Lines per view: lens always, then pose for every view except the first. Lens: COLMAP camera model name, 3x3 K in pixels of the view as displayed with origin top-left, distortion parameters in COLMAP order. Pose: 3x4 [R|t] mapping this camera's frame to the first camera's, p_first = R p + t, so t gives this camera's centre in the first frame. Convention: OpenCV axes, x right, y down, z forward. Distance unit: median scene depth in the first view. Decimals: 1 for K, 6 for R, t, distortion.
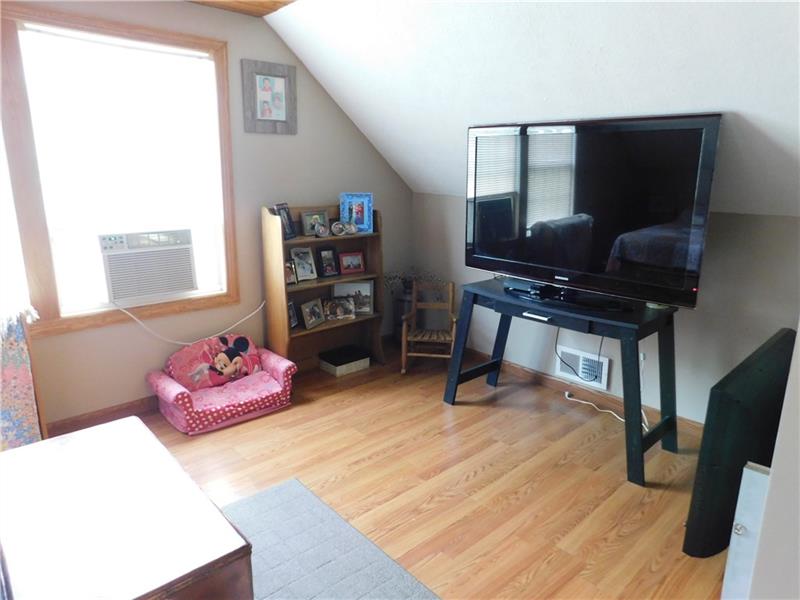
lens RADIAL K [[527.6, 0, 400.9], [0, 527.6, 302.3], [0, 0, 1]] dist [-0.069598, 0.052088]
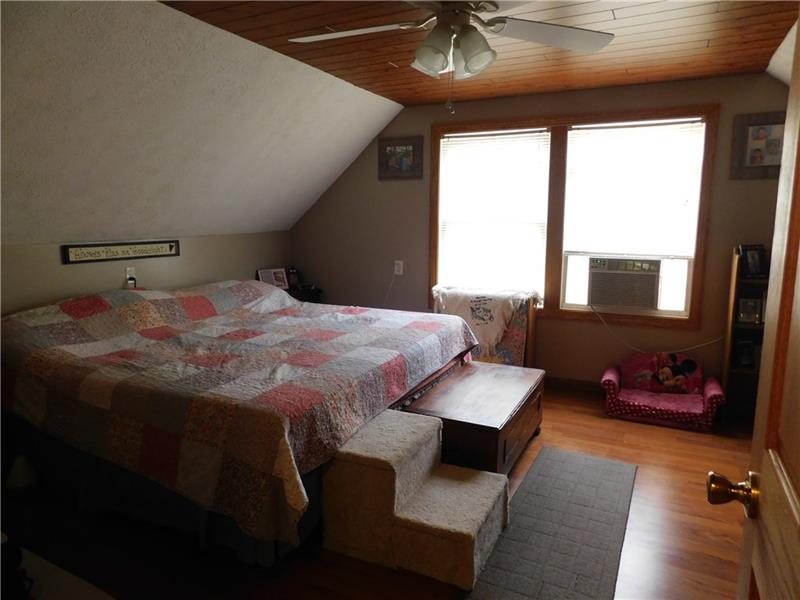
lens RADIAL K [[527.6, 0, 399.5], [0, 527.6, 298.3], [0, 0, 1]] dist [-0.069598, 0.052088]
pose [[0.352130, 0.133819, -0.926335, 0.511840], [-0.213022, 0.975209, 0.059903, 0.004622], [0.911387, 0.176236, 0.371907, -0.006225]]
